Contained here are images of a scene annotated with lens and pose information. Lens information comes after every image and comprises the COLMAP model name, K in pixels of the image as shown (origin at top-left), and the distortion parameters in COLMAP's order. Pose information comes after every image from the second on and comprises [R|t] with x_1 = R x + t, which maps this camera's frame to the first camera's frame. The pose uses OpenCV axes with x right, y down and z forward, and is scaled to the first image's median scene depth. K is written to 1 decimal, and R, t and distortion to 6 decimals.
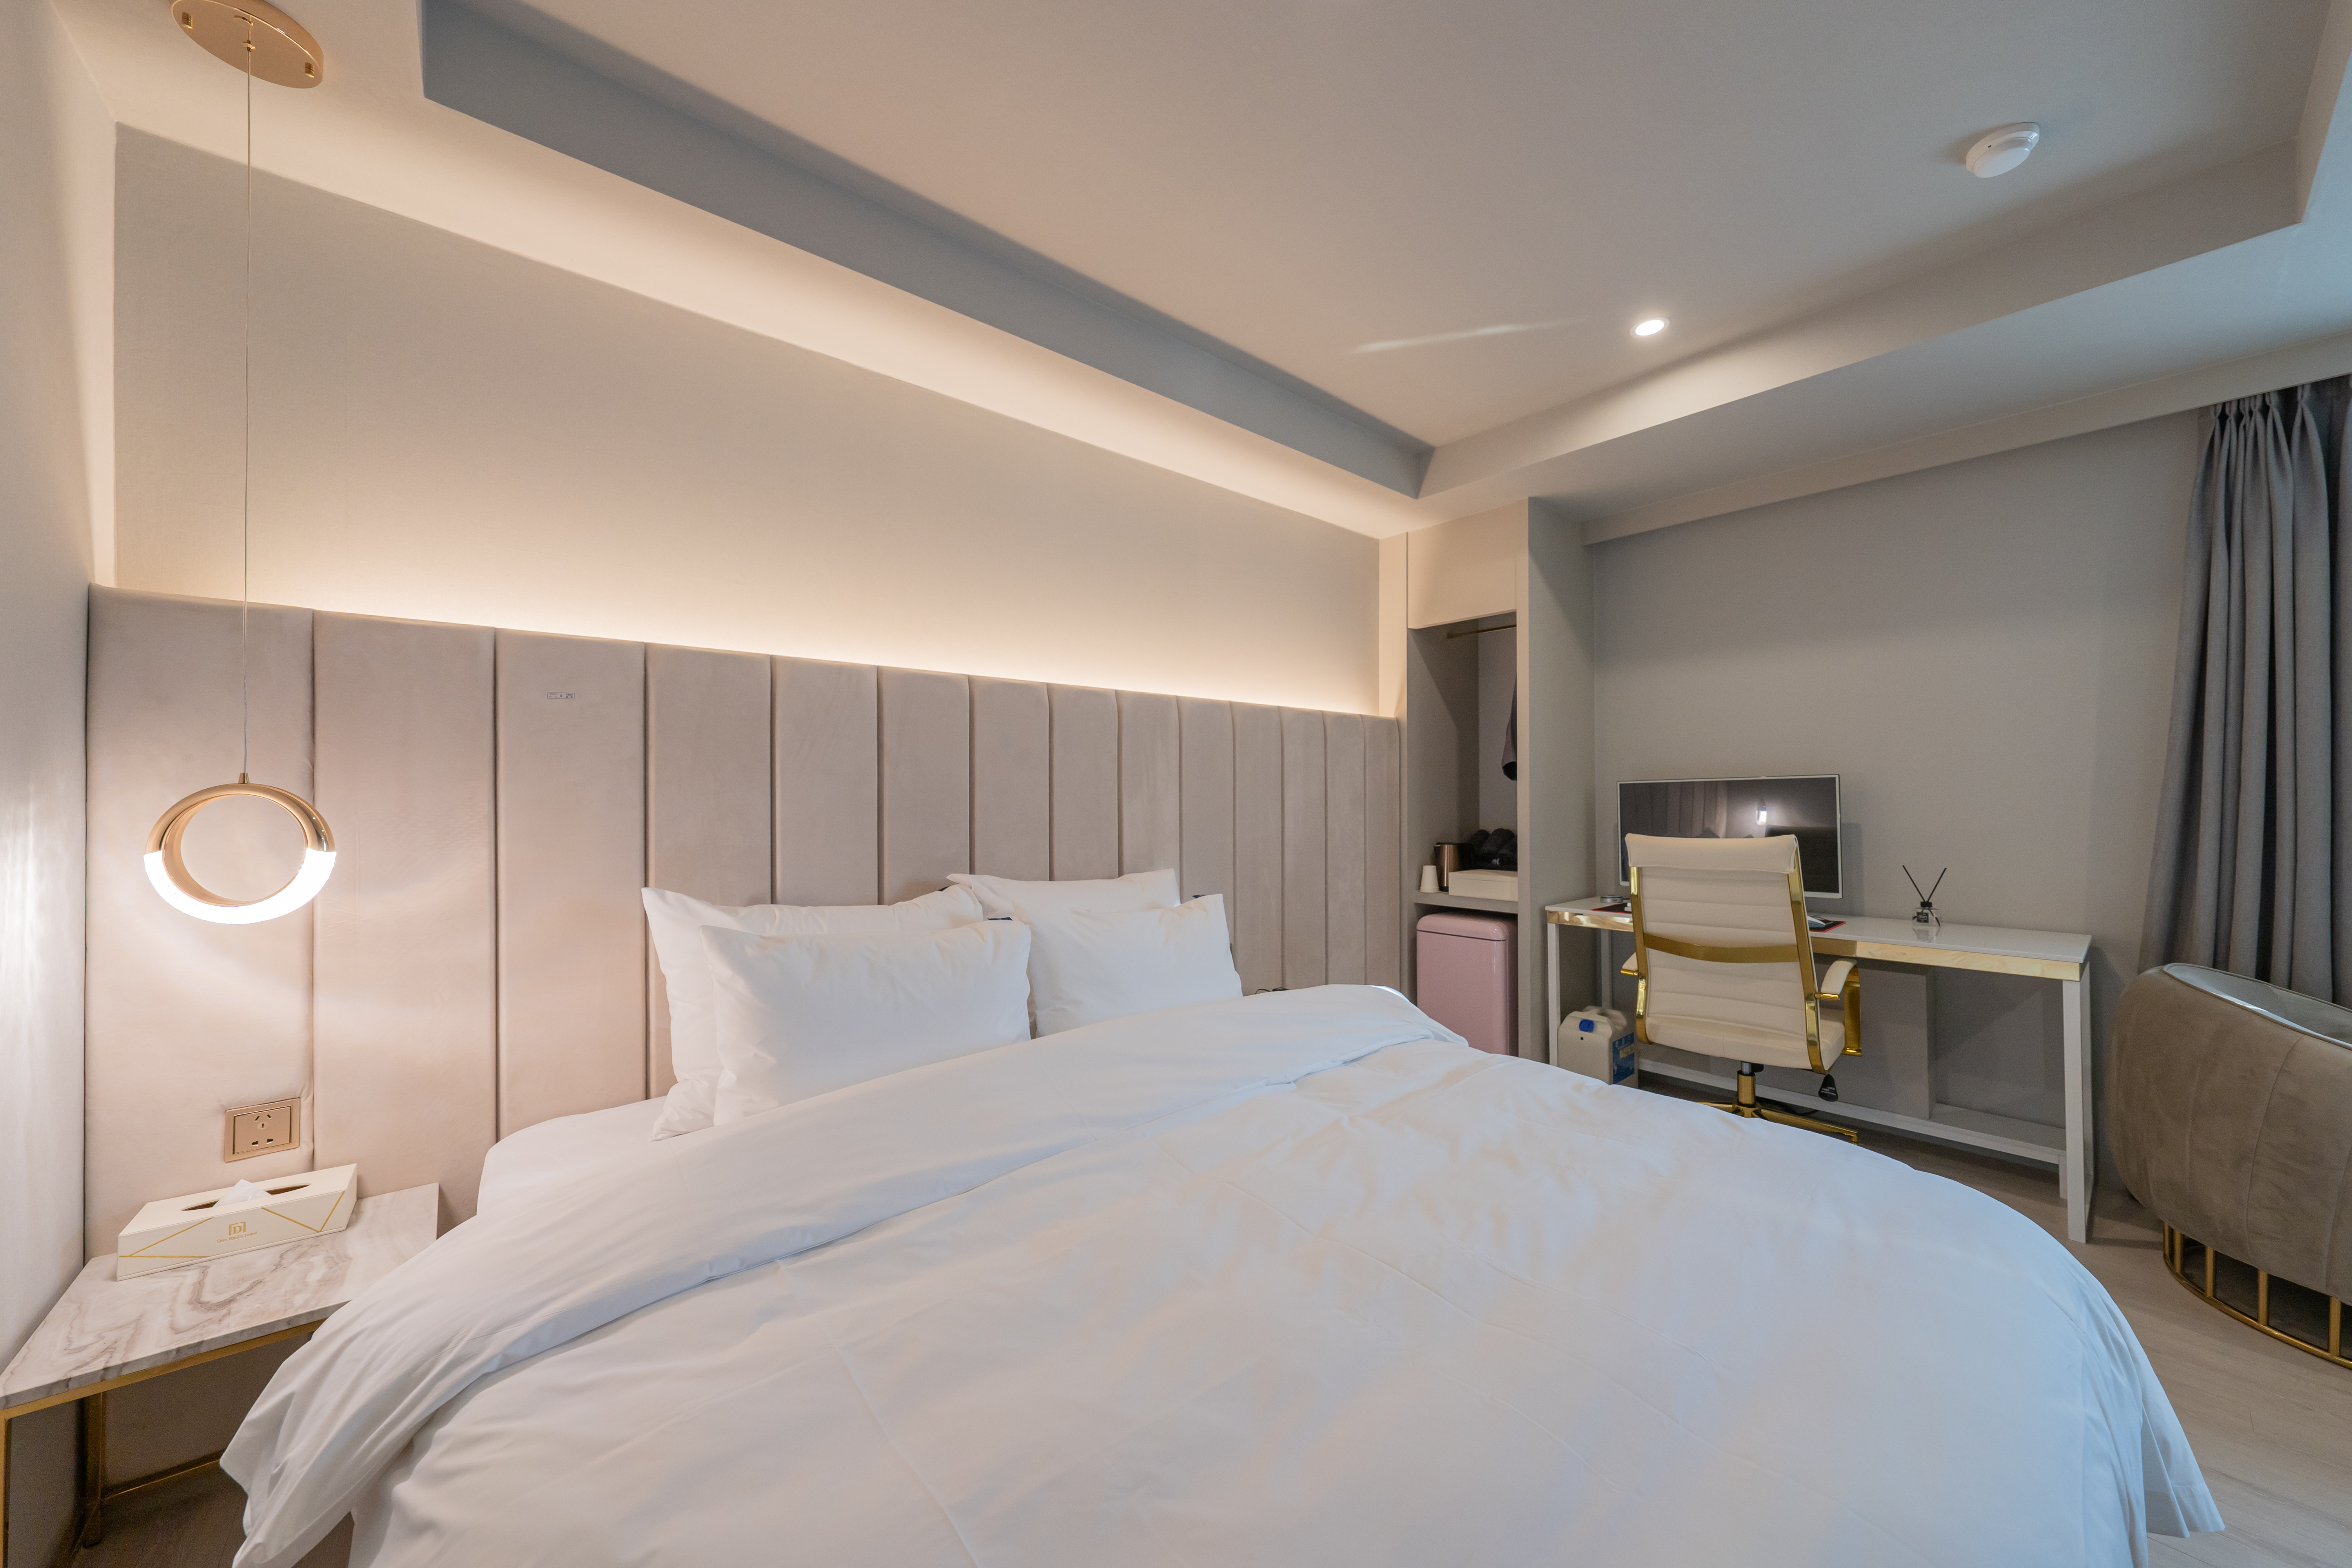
lens RADIAL K [[814.5, 0, 1176.0], [0, 814.5, 784.0], [0, 0, 1]] dist [-0.000030, 0.000025]
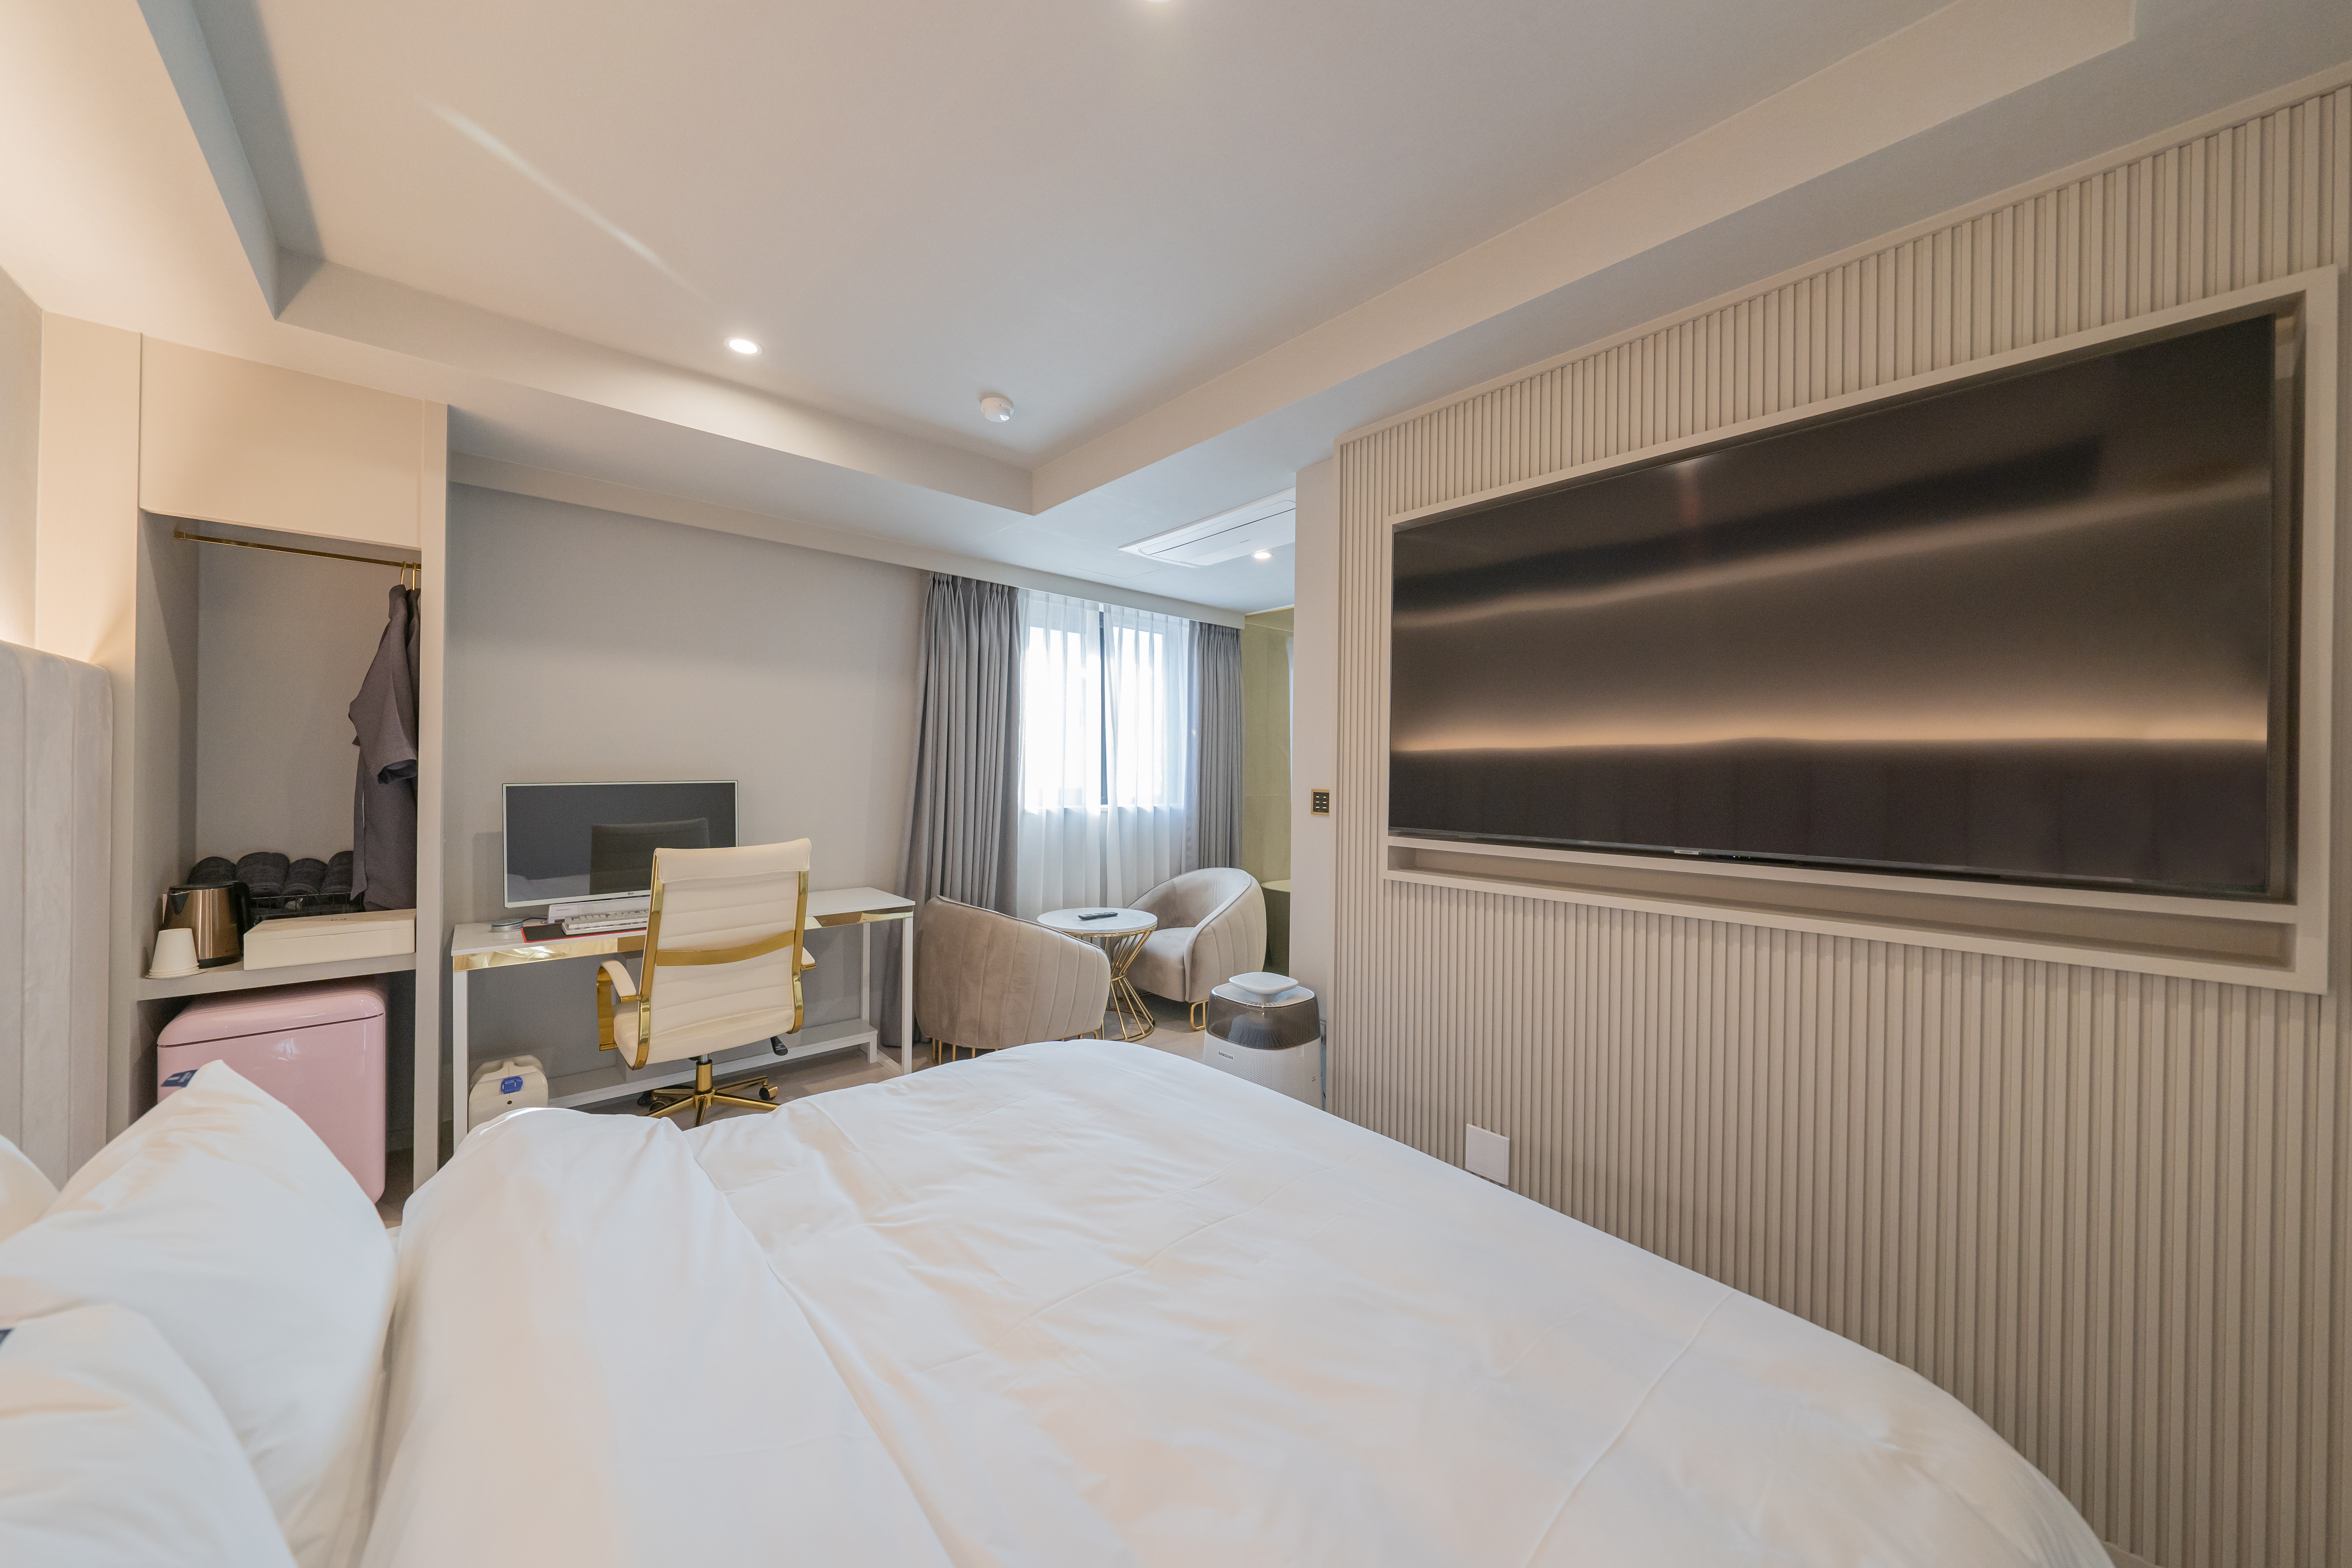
lens RADIAL K [[802.2, 0, 1177.9], [0, 802.2, 771.2], [0, 0, 1]] dist [-0.000457, 0.000083]
pose [[-0.014303, 0.003247, 0.999892, -0.311100], [-0.025146, 0.999677, -0.003606, -0.033117], [-0.999581, -0.025194, -0.014216, 0.344598]]
